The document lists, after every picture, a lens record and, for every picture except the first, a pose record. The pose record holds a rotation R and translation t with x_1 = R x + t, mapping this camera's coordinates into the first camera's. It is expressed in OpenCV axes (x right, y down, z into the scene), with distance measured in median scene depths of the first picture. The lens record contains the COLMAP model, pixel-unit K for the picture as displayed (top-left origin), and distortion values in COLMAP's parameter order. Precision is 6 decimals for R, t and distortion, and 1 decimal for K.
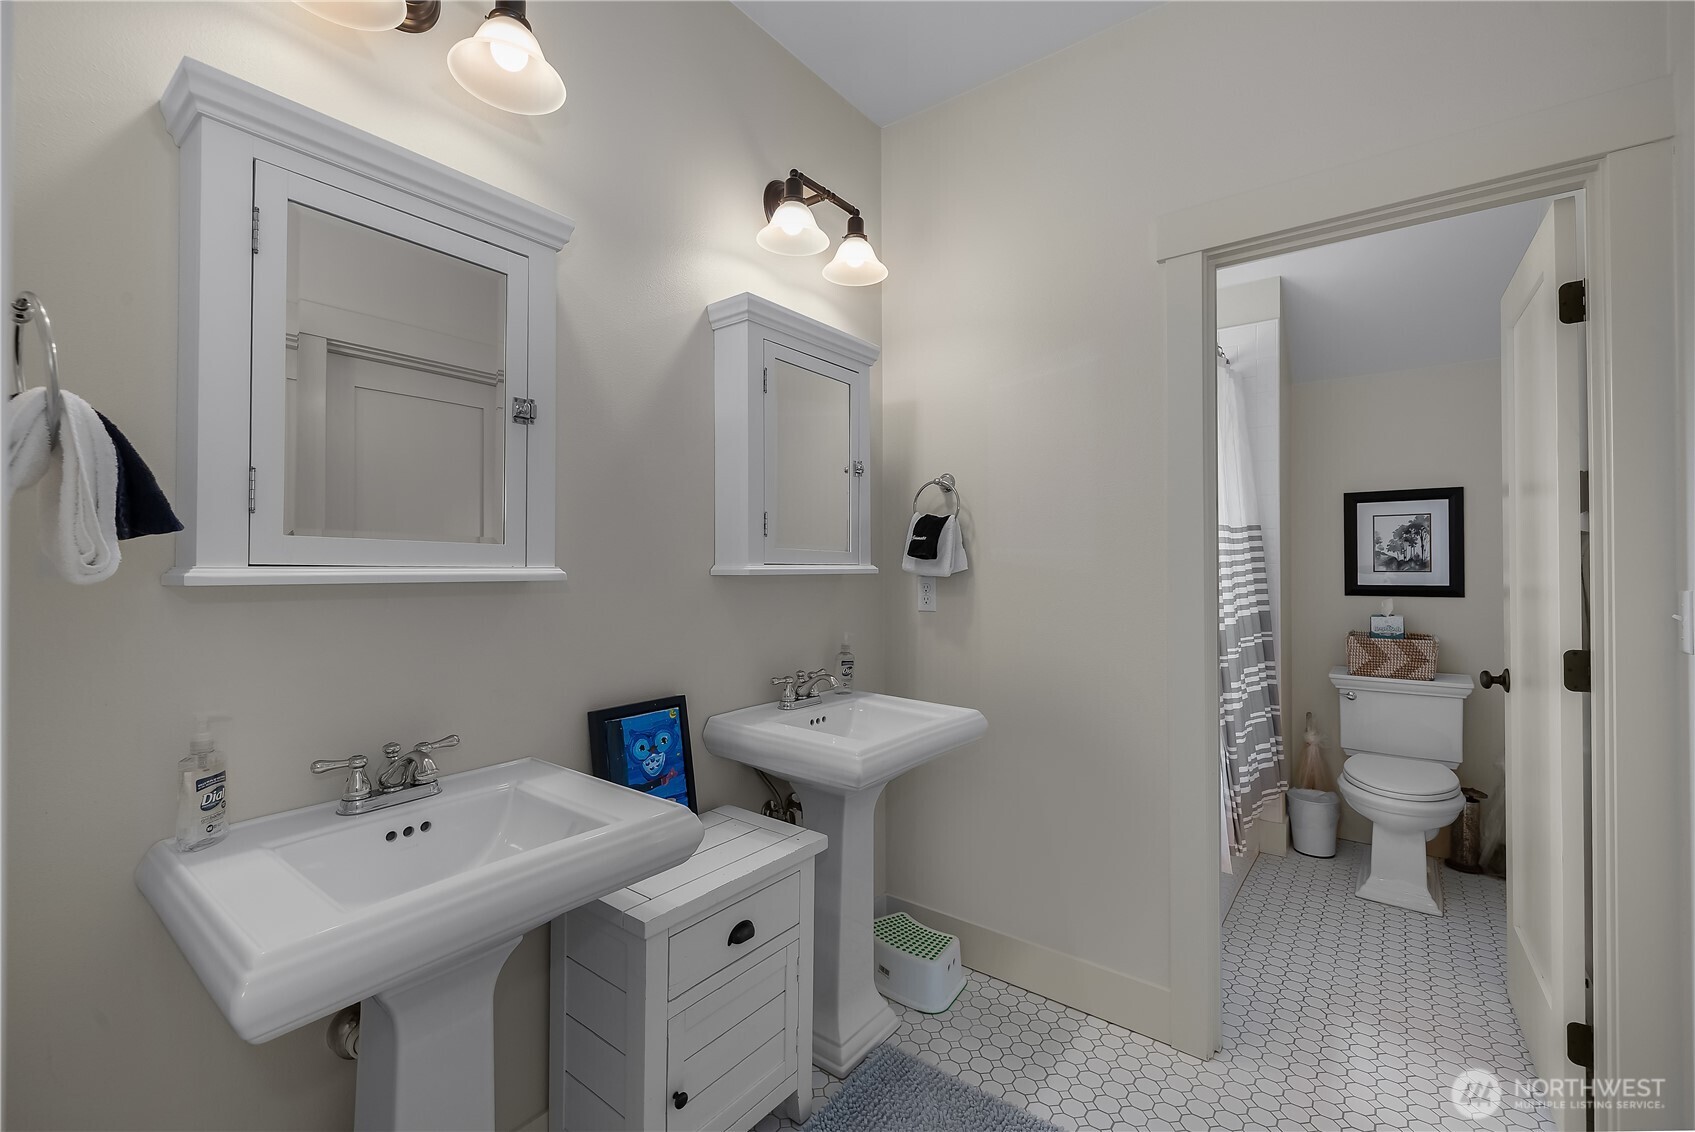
lens RADIAL K [[737.0, 0, 833.0], [0, 737.0, 567.2], [0, 0, 1]] dist [0.000792, 0.000401]
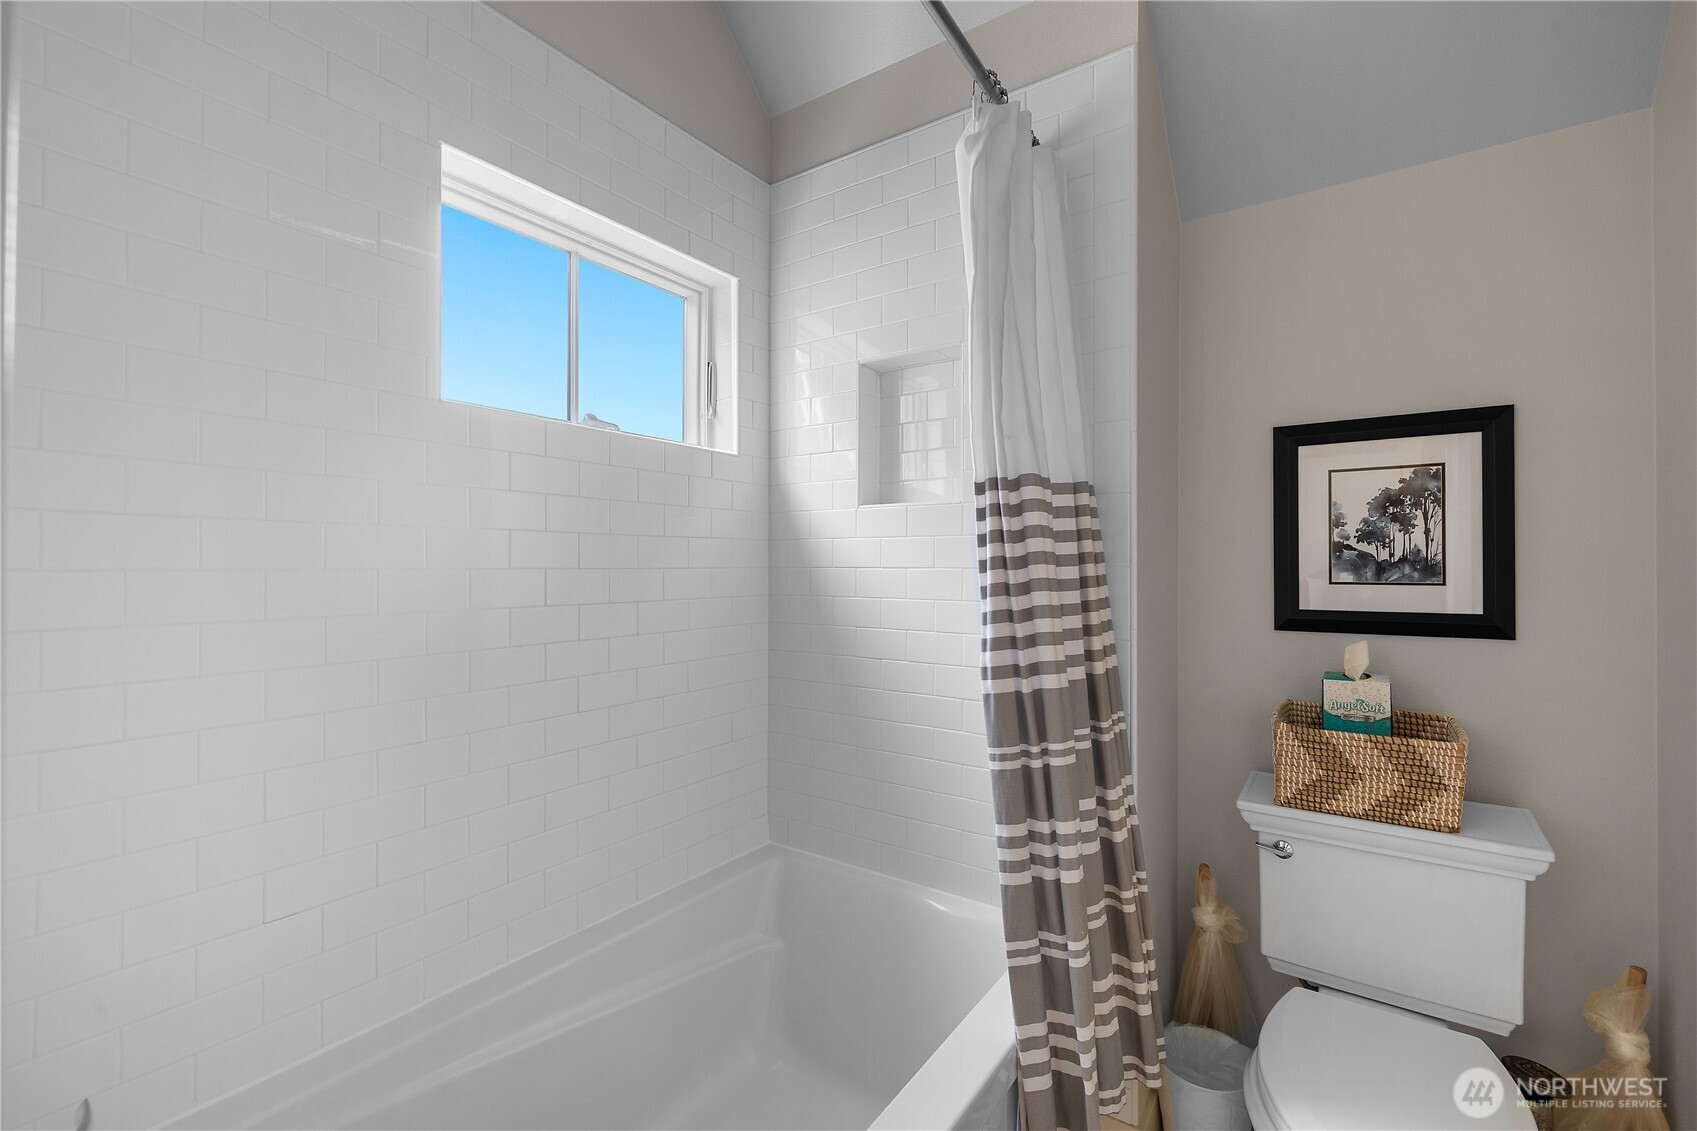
lens RADIAL K [[737.8, 0, 853.6], [0, 737.8, 564.8], [0, 0, 1]] dist [0.000792, 0.000401]
pose [[0.998401, 0.004154, 0.056368, 0.398883], [-0.004066, 0.999990, -0.001677, -0.004162], [-0.056375, 0.001445, 0.998409, 0.540420]]
